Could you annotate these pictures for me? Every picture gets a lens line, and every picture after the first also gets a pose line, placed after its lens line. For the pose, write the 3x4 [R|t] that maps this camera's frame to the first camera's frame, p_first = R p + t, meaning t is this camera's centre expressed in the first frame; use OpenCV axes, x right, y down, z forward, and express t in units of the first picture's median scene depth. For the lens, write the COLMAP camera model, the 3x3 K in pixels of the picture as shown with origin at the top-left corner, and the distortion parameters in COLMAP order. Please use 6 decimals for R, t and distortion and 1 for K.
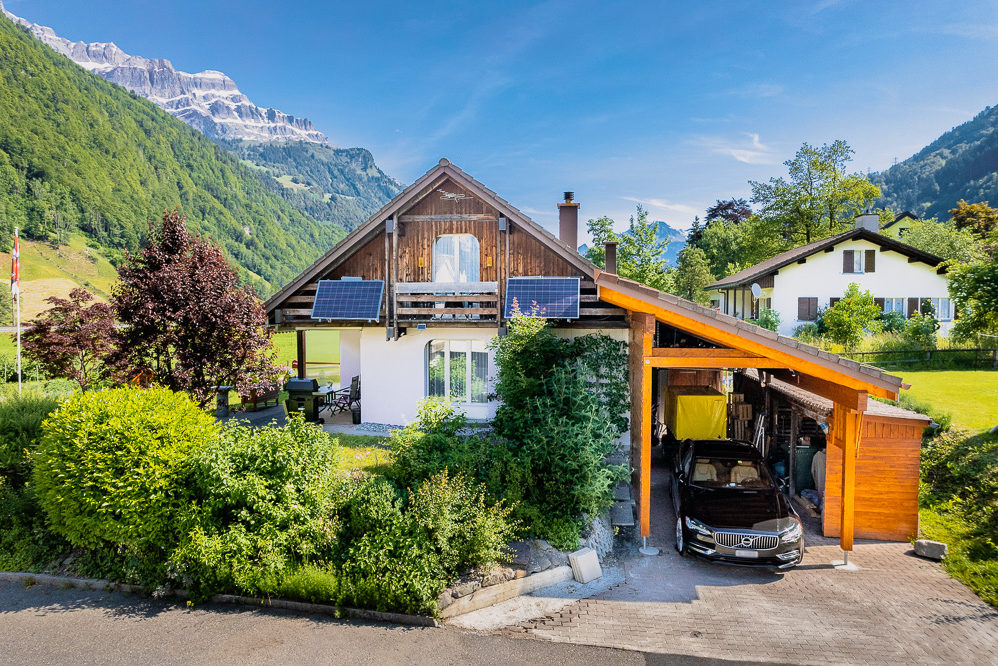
lens RADIAL K [[636.7, 0, 499.0], [0, 636.7, 333.0], [0, 0, 1]] dist [-0.067876, 0.081389]
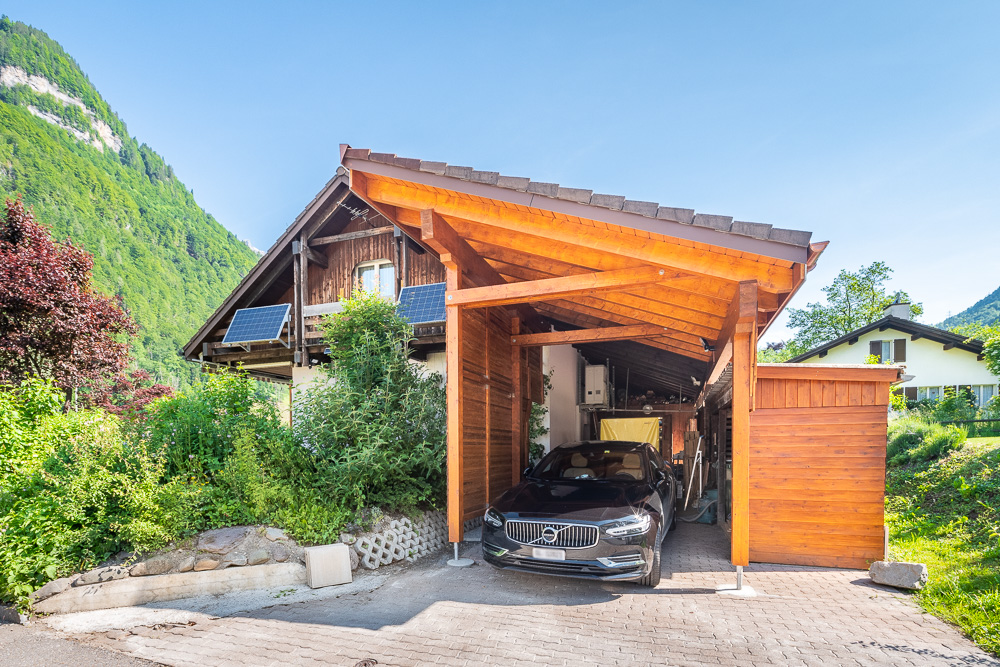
lens RADIAL K [[487.2, 0, 502.3], [0, 487.2, 457.3], [0, 0, 1]] dist [-0.001529, -0.000899]
pose [[0.983339, -0.001086, -0.181776, 0.112619], [-0.002057, 0.999852, -0.017097, 0.068072], [0.181768, 0.017186, 0.983191, 0.133304]]
